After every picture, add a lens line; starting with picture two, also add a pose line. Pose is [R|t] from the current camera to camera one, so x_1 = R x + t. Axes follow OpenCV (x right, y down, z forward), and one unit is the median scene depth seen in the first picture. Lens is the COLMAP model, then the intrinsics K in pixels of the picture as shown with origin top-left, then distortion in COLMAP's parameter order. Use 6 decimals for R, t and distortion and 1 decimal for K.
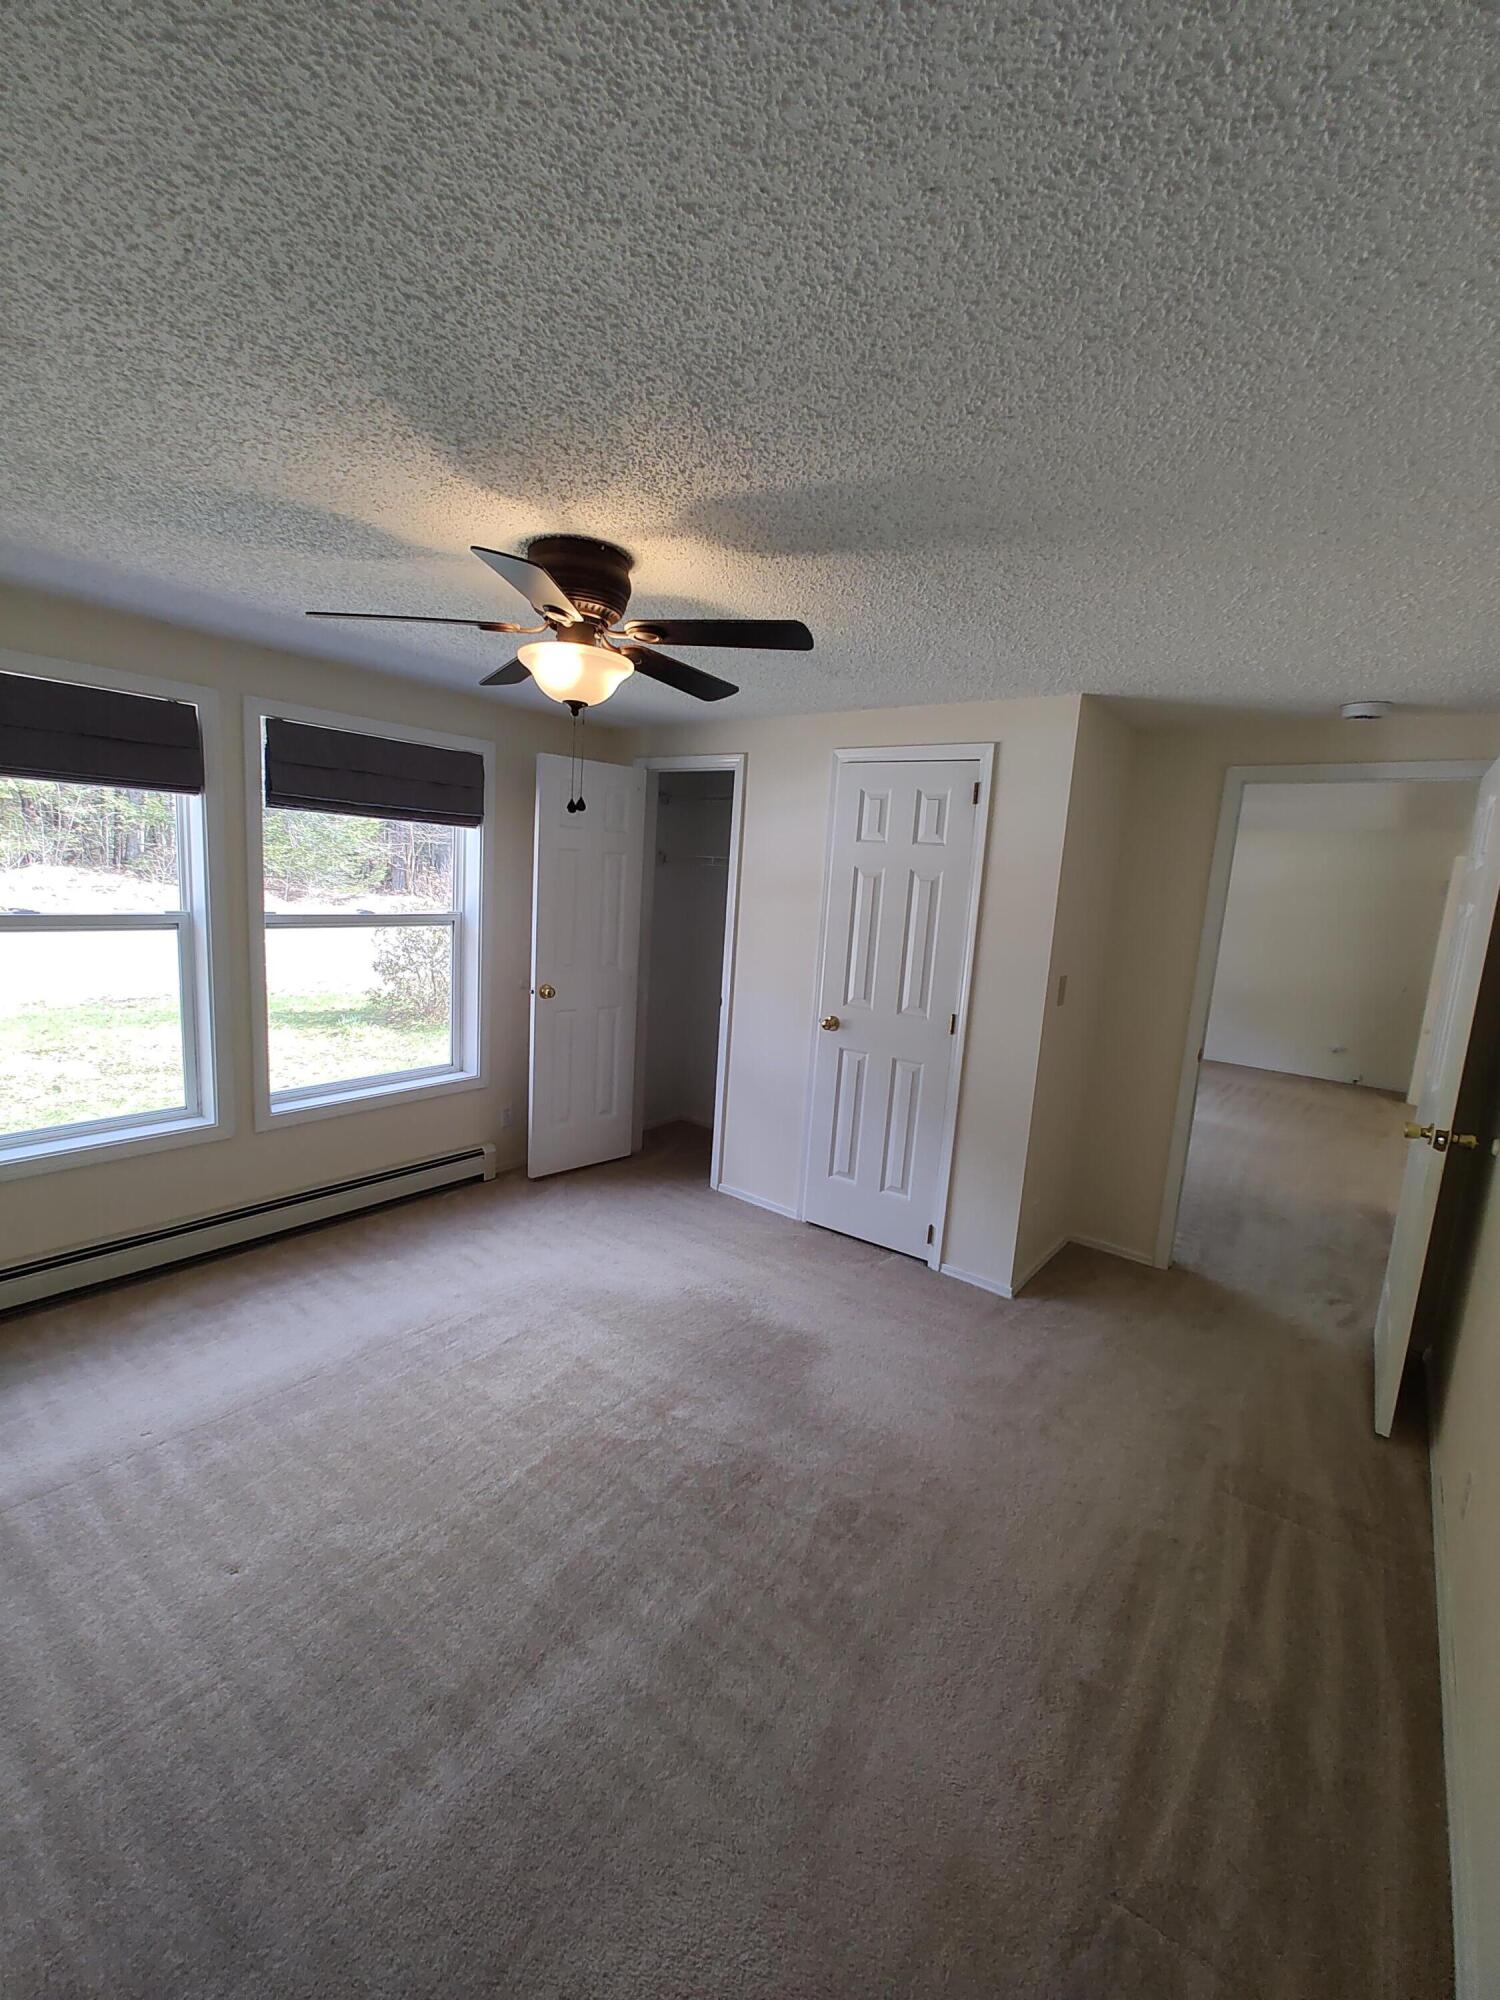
lens RADIAL K [[826.9, 0, 750.0], [0, 826.9, 1000.0], [0, 0, 1]] dist [-0.002210, -0.000379]
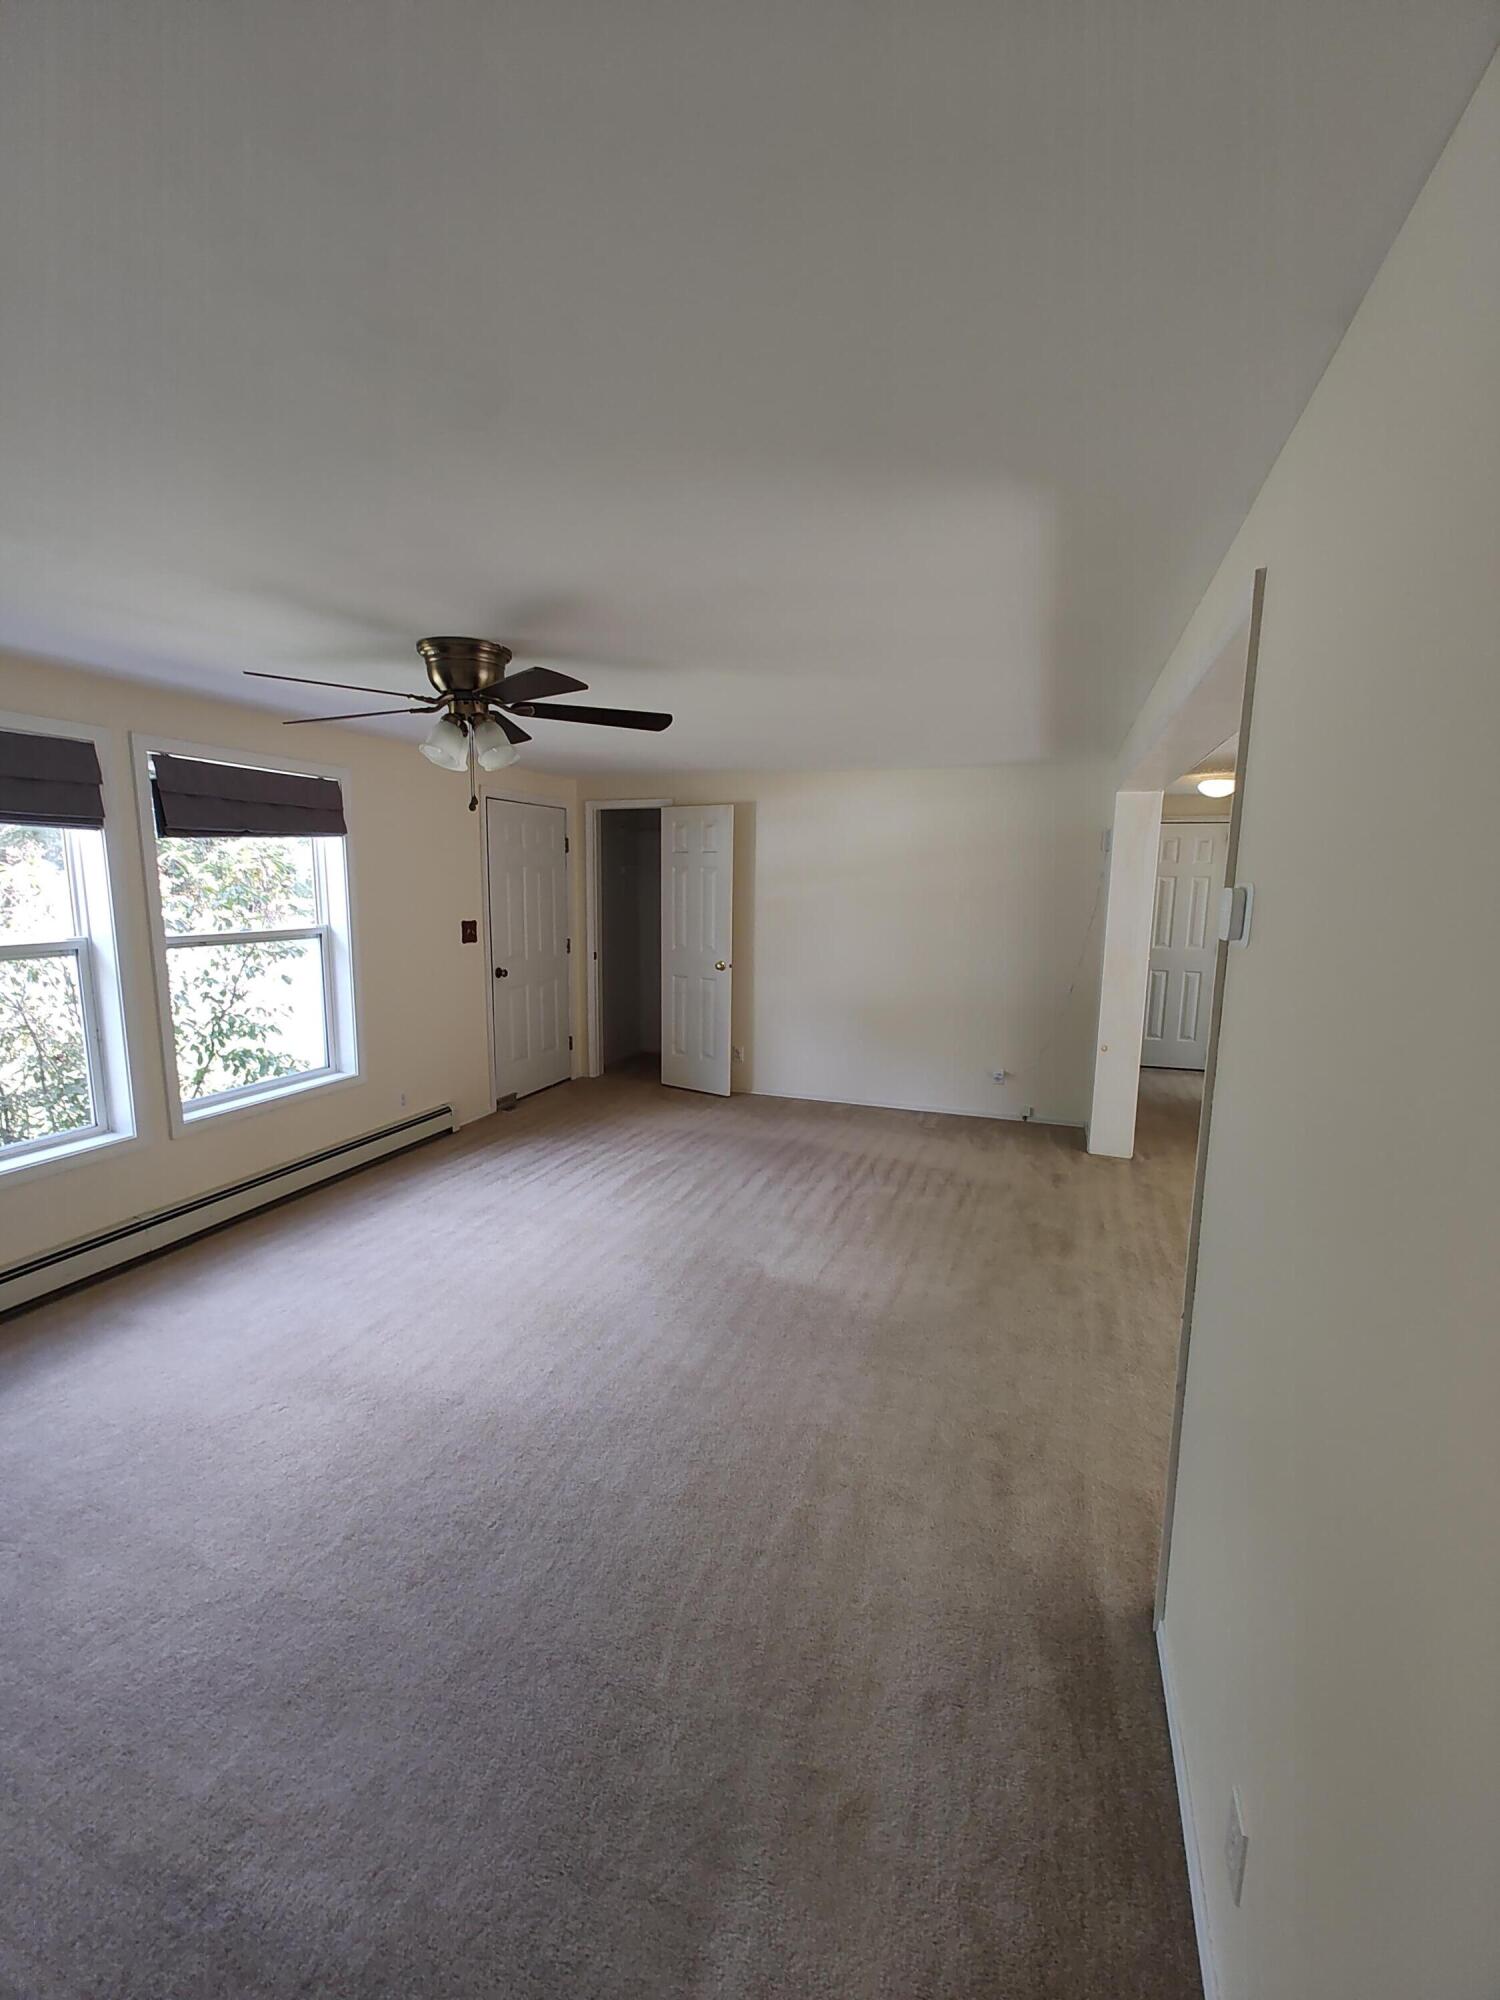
lens RADIAL K [[826.9, 0, 750.0], [0, 826.9, 1000.0], [0, 0, 1]] dist [-0.002210, -0.000379]
pose [[0.949179, -0.092500, 0.300836, -0.192630], [0.090940, 0.995671, 0.019217, 0.026839], [-0.301311, 0.009118, 0.953482, -0.252002]]
